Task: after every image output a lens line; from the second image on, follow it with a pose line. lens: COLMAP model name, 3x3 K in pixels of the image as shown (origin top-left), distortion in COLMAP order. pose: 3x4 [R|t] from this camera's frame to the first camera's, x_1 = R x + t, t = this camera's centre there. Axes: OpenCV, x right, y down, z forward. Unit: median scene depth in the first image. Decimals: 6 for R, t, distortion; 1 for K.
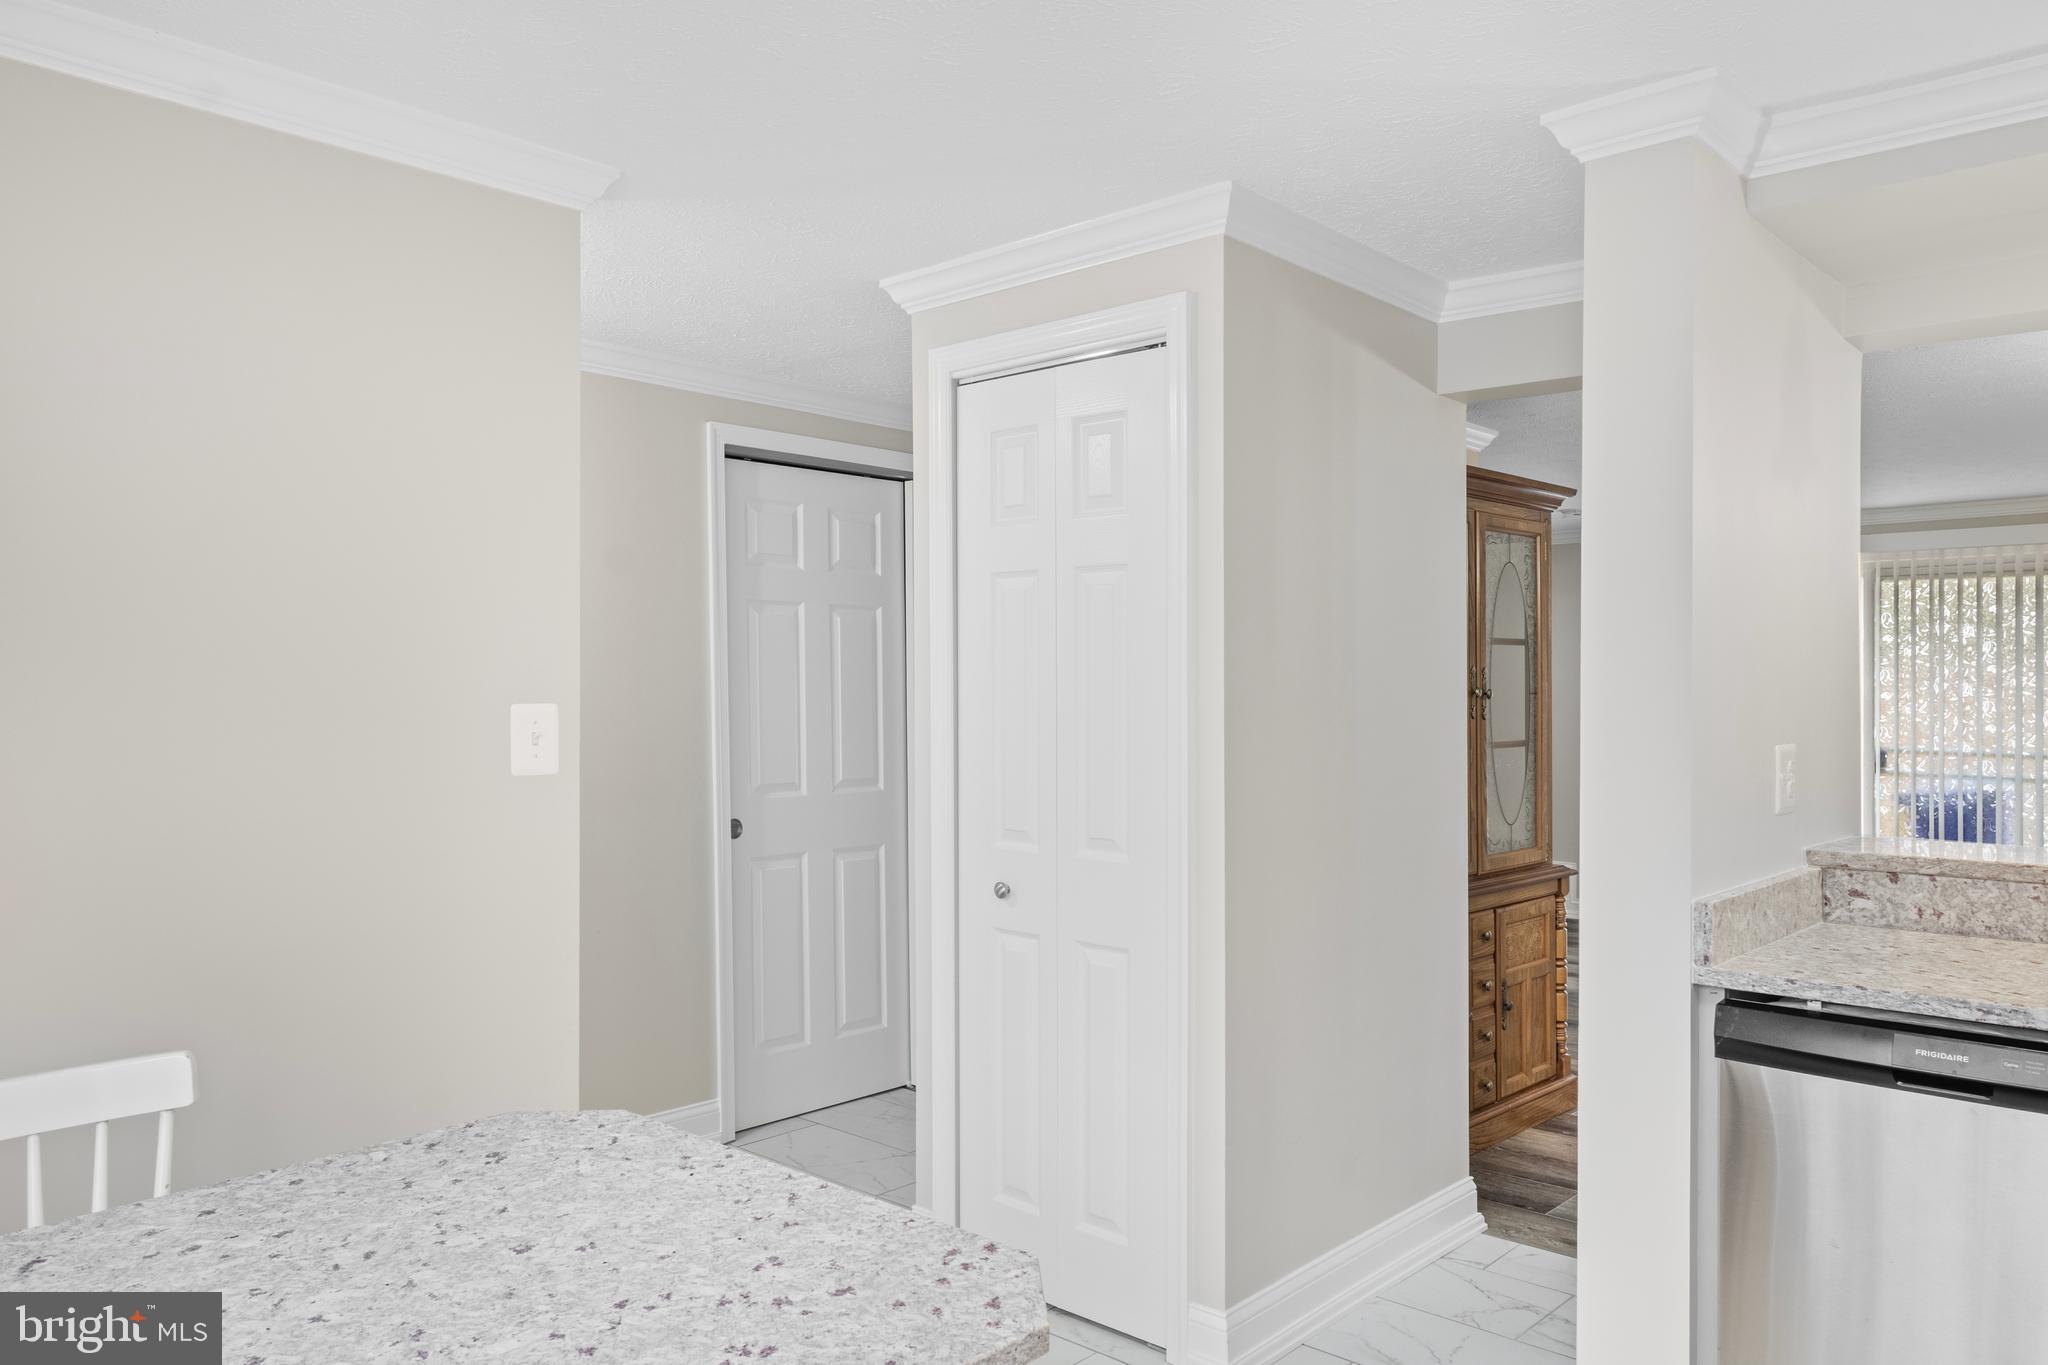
lens RADIAL K [[1442.3, 0, 1015.0], [0, 1442.3, 691.2], [0, 0, 1]] dist [0.002801, 0.001112]
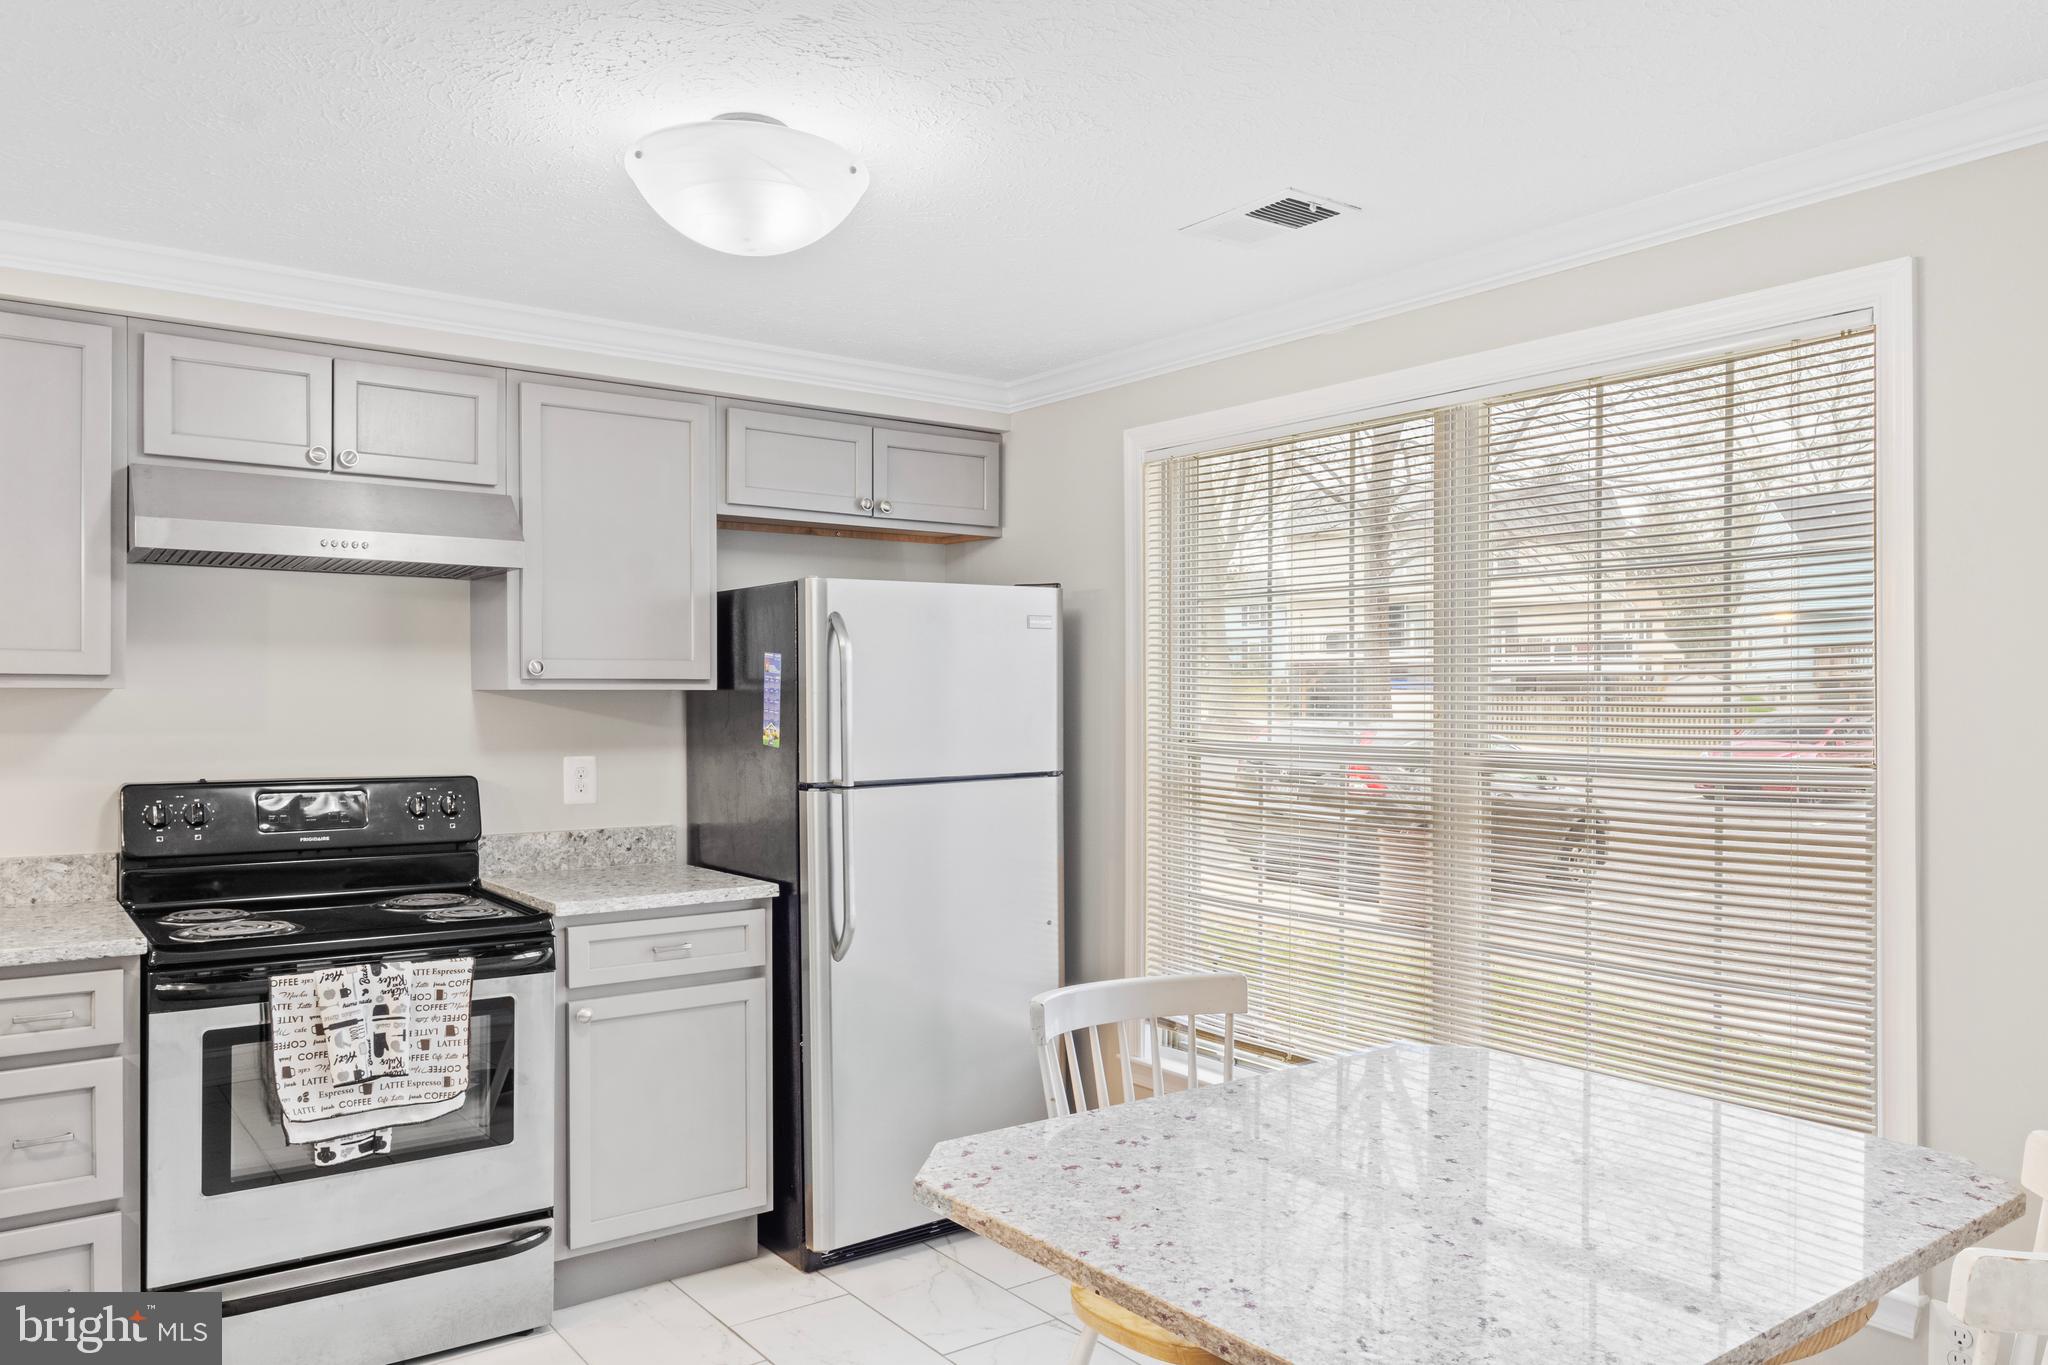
lens RADIAL K [[1422.5, 0, 1011.0], [0, 1422.5, 684.2], [0, 0, 1]] dist [0.004725, 0.001750]
pose [[-0.981650, -0.006538, 0.190578, -0.161779], [-0.008653, 0.999910, -0.010270, -0.011887], [-0.190494, -0.011730, -0.981618, 1.193393]]
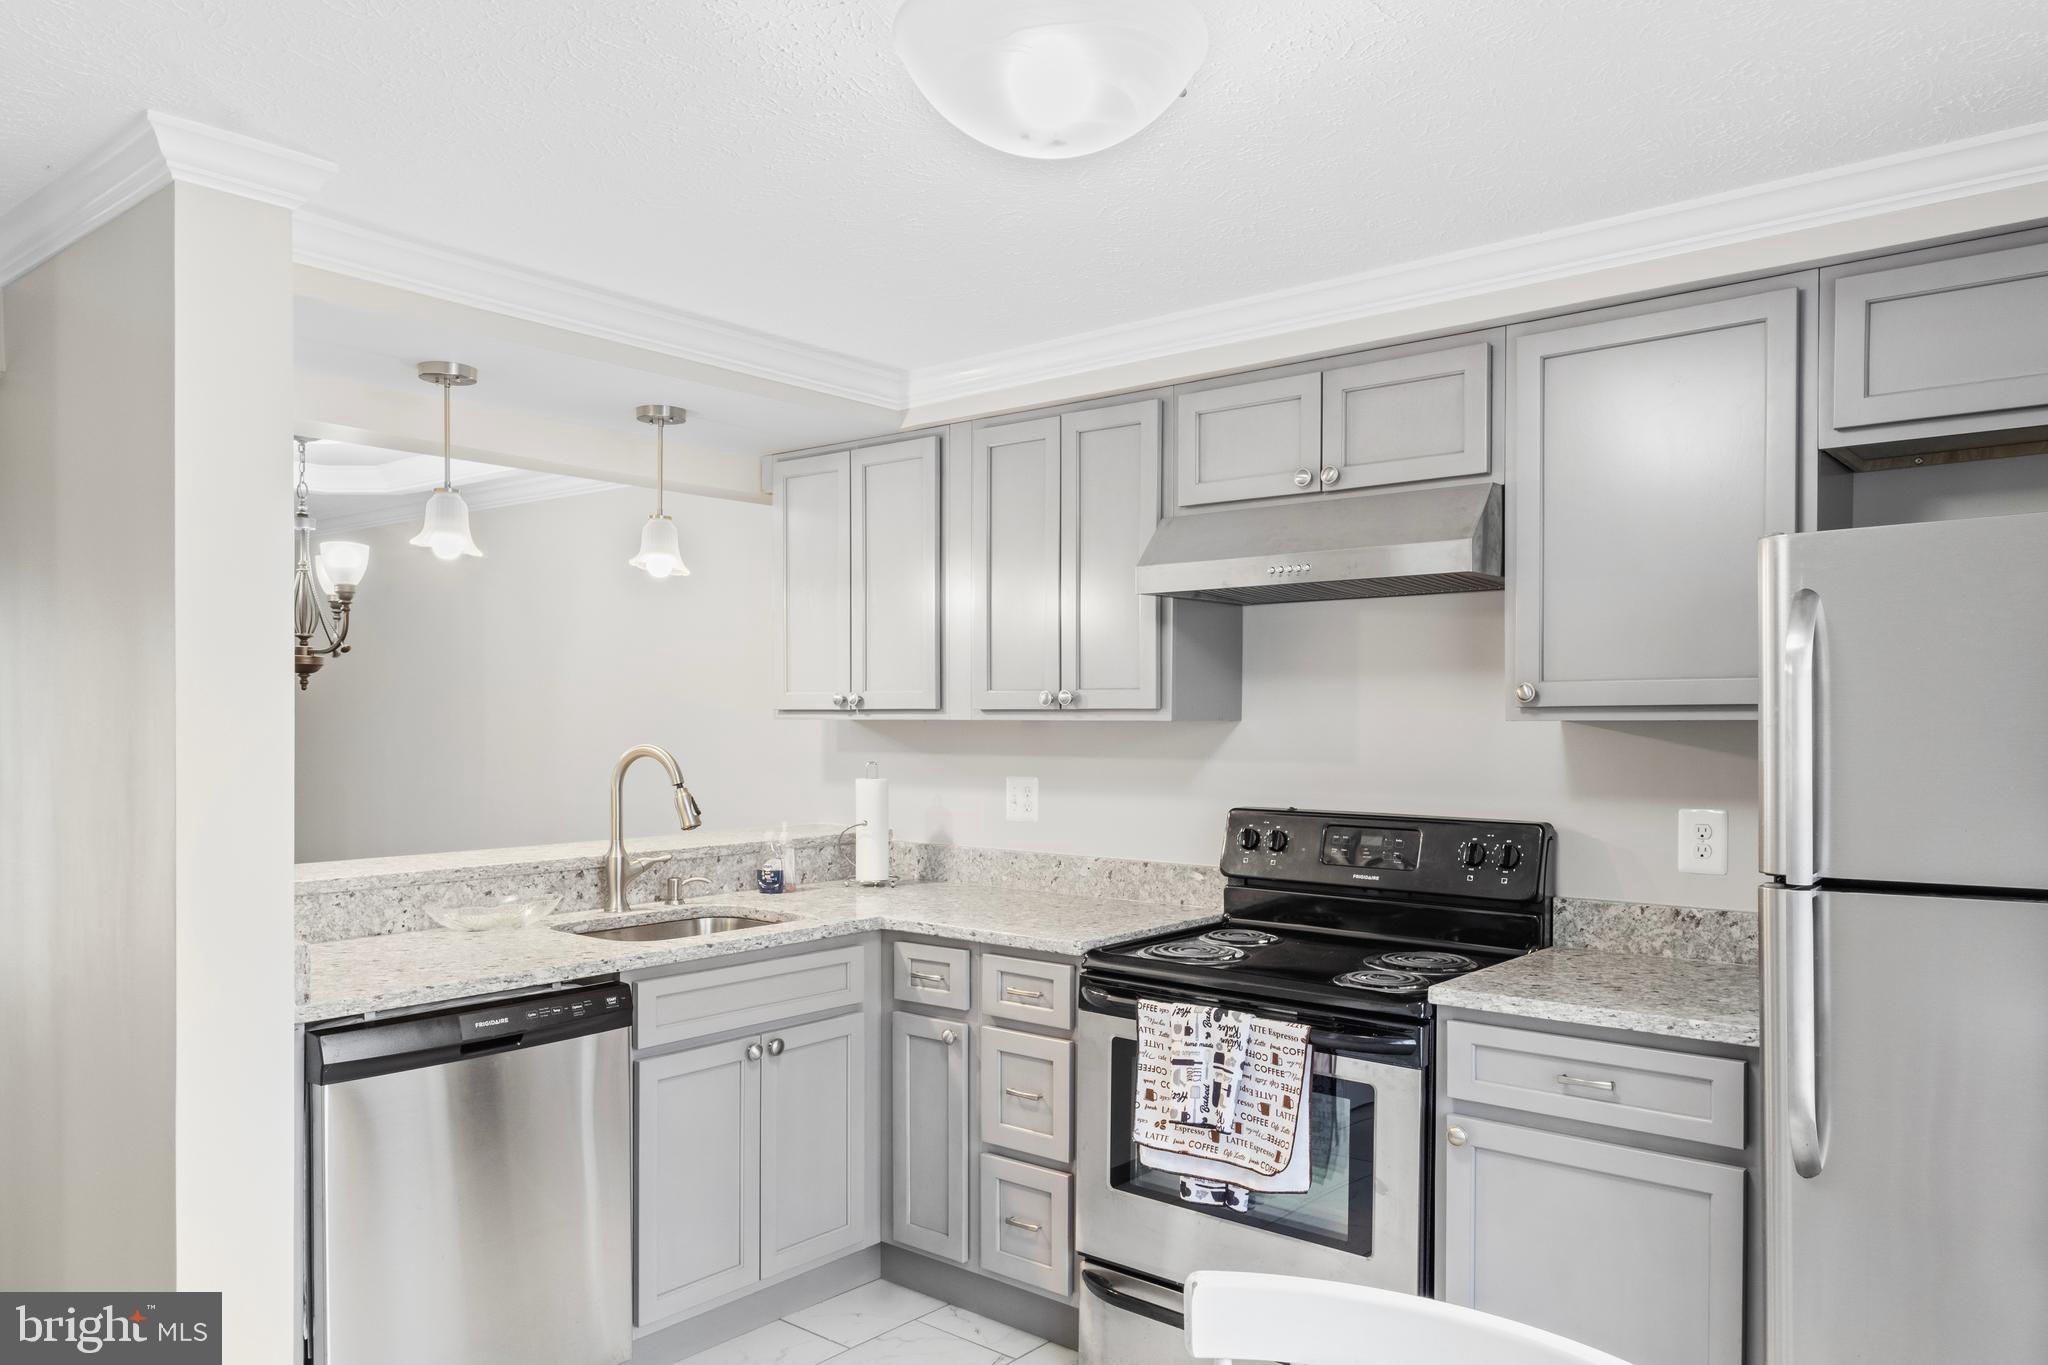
lens RADIAL K [[1420.7, 0, 1020.5], [0, 1420.7, 735.2], [0, 0, 1]] dist [-0.002503, -0.000550]
pose [[-0.048875, -0.017500, 0.998652, -0.490336], [-0.002772, 0.999845, 0.017385, -0.022191], [-0.998801, -0.001919, -0.048916, 0.442678]]
